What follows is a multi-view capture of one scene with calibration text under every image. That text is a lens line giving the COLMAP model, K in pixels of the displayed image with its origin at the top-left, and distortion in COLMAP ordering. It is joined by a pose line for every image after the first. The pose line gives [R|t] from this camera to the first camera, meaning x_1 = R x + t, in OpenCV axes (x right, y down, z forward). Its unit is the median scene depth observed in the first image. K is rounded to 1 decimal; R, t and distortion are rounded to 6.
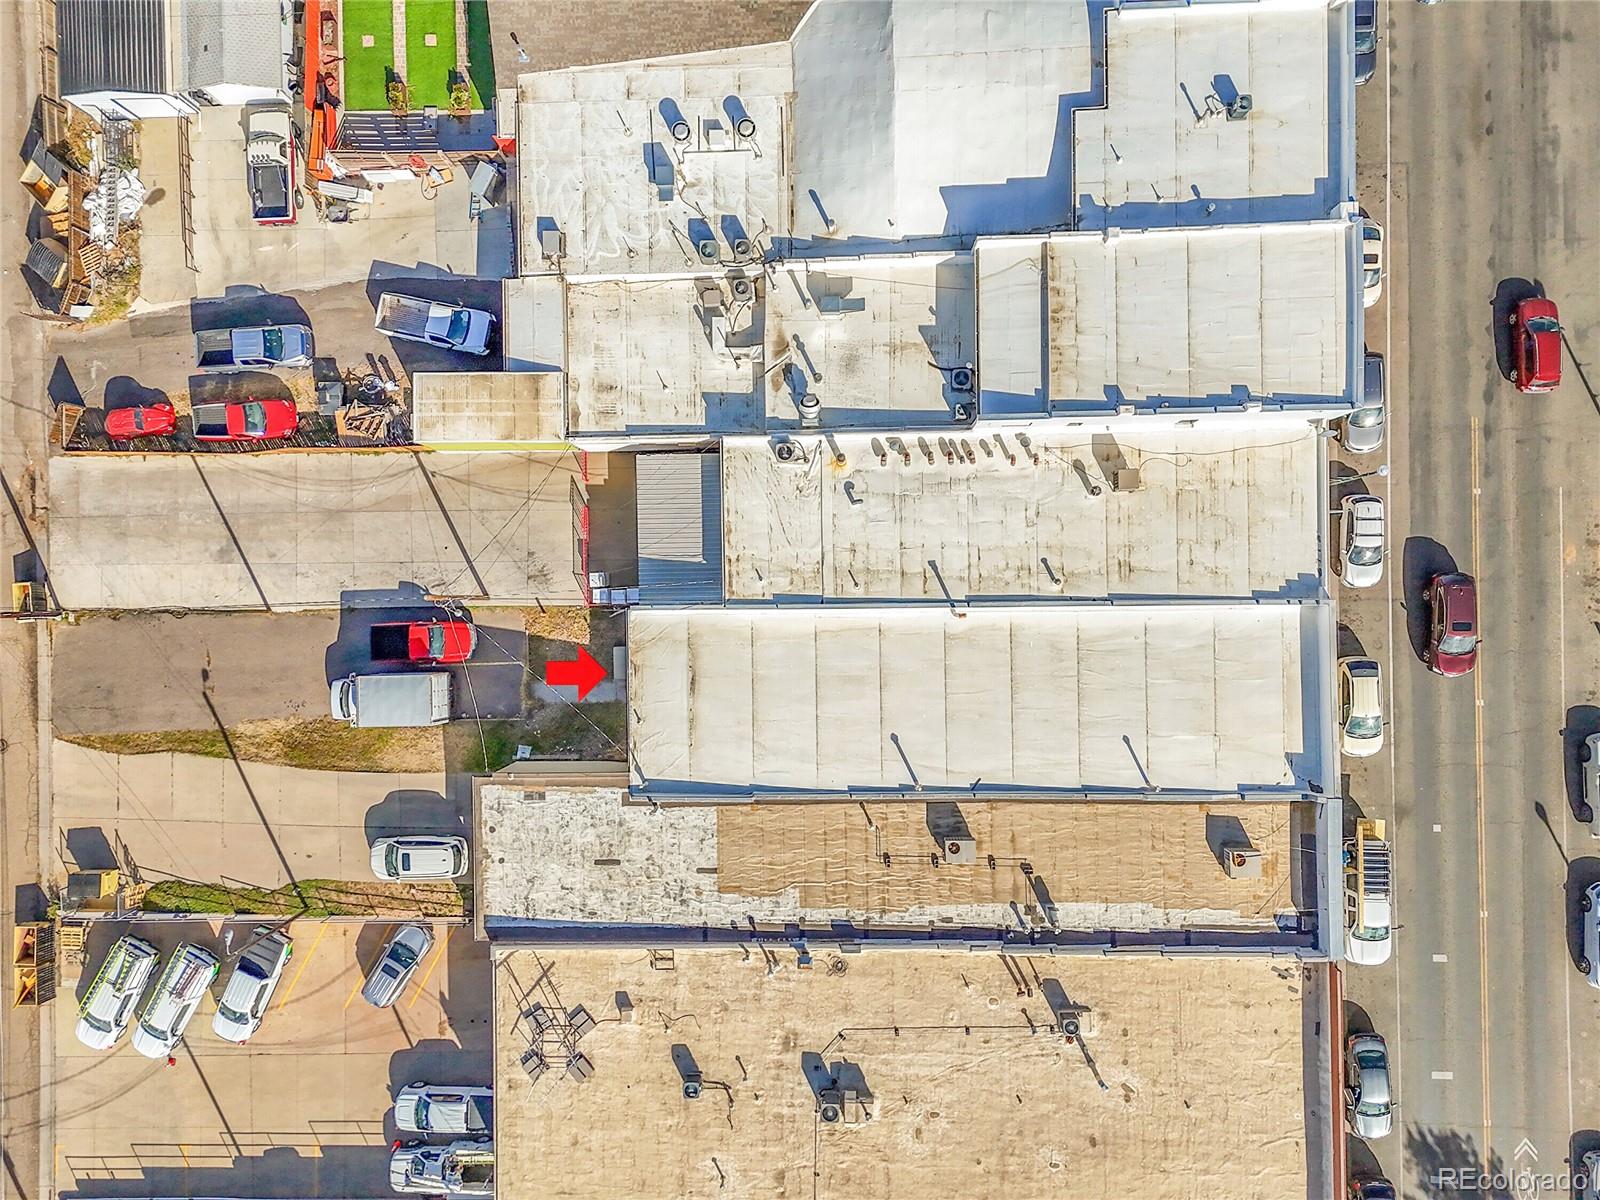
lens RADIAL K [[1176.0, 0, 804.1], [0, 1176.0, 597.0], [0, 0, 1]] dist [0.060349, -0.039242]
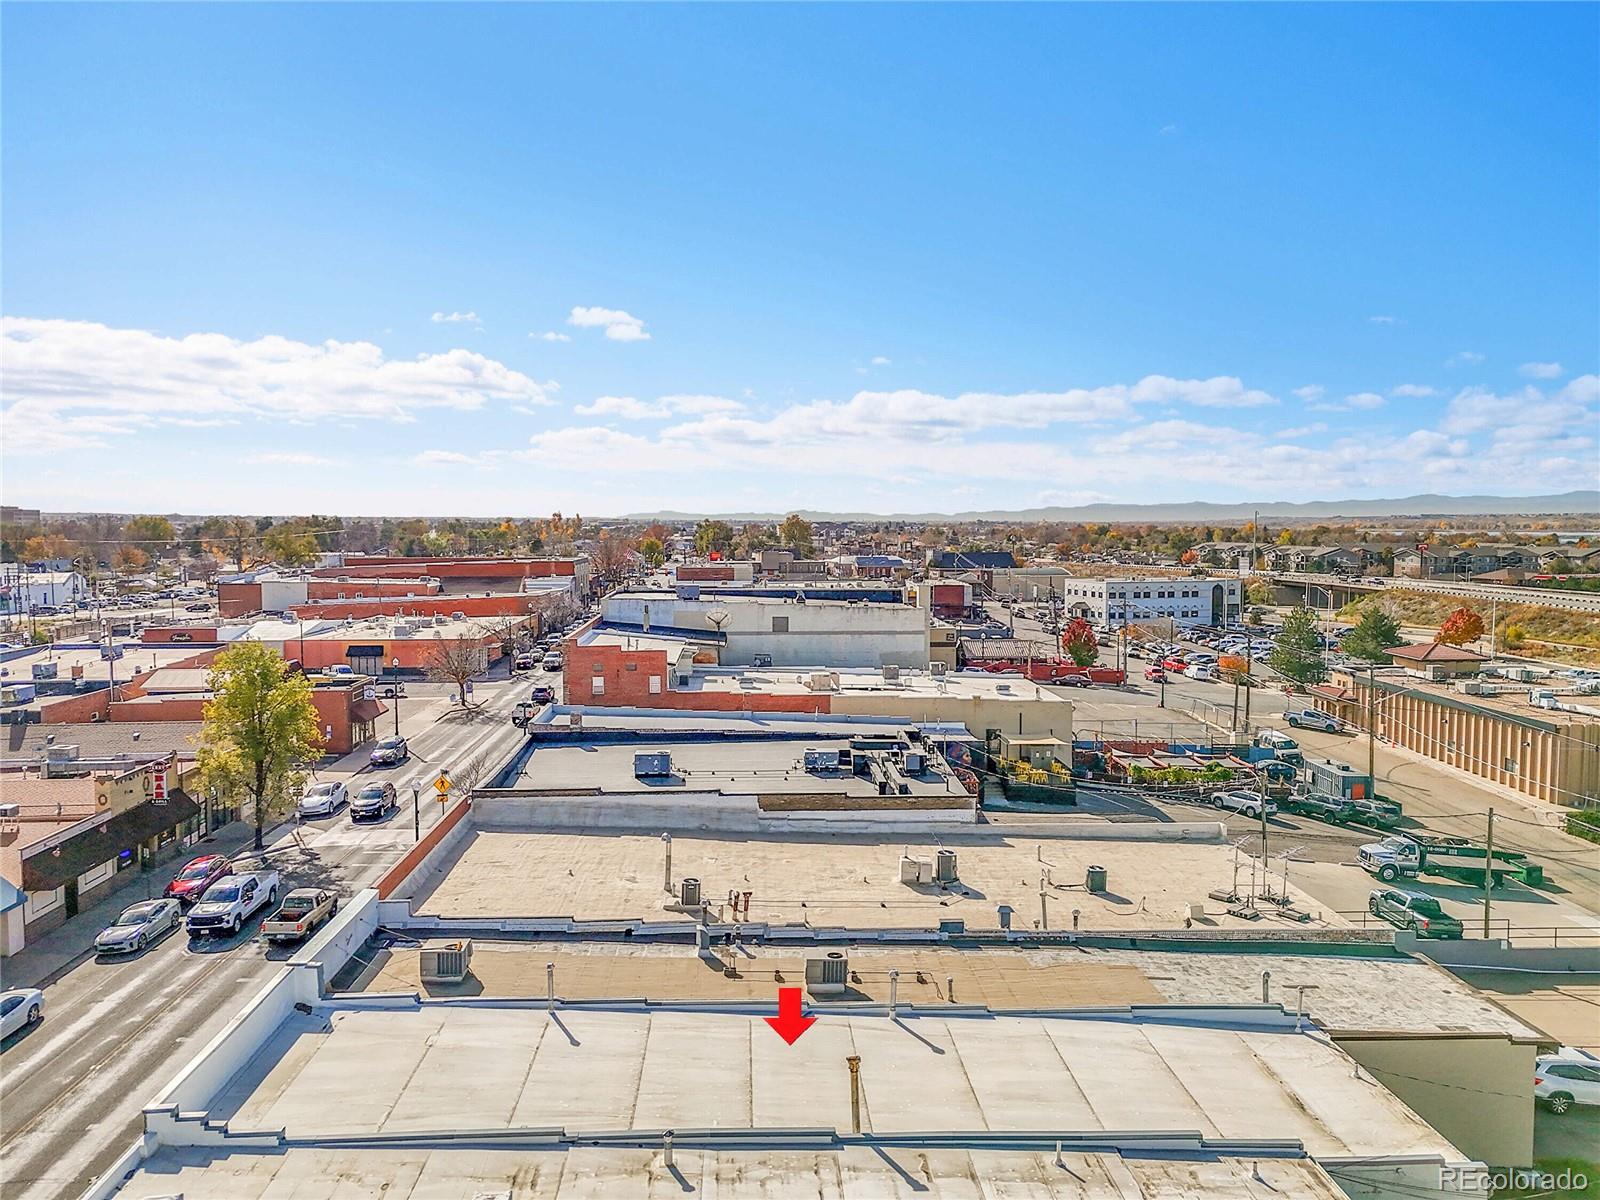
lens RADIAL K [[1176.0, 0, 799.4], [0, 1176.0, 601.2], [0, 0, 1]] dist [0.060349, -0.039242]
pose [[-0.999132, 0.023165, -0.034610, 0.166824], [-0.036235, -0.073844, 0.996611, -0.490262], [0.020531, 0.997001, 0.074619, 0.712742]]
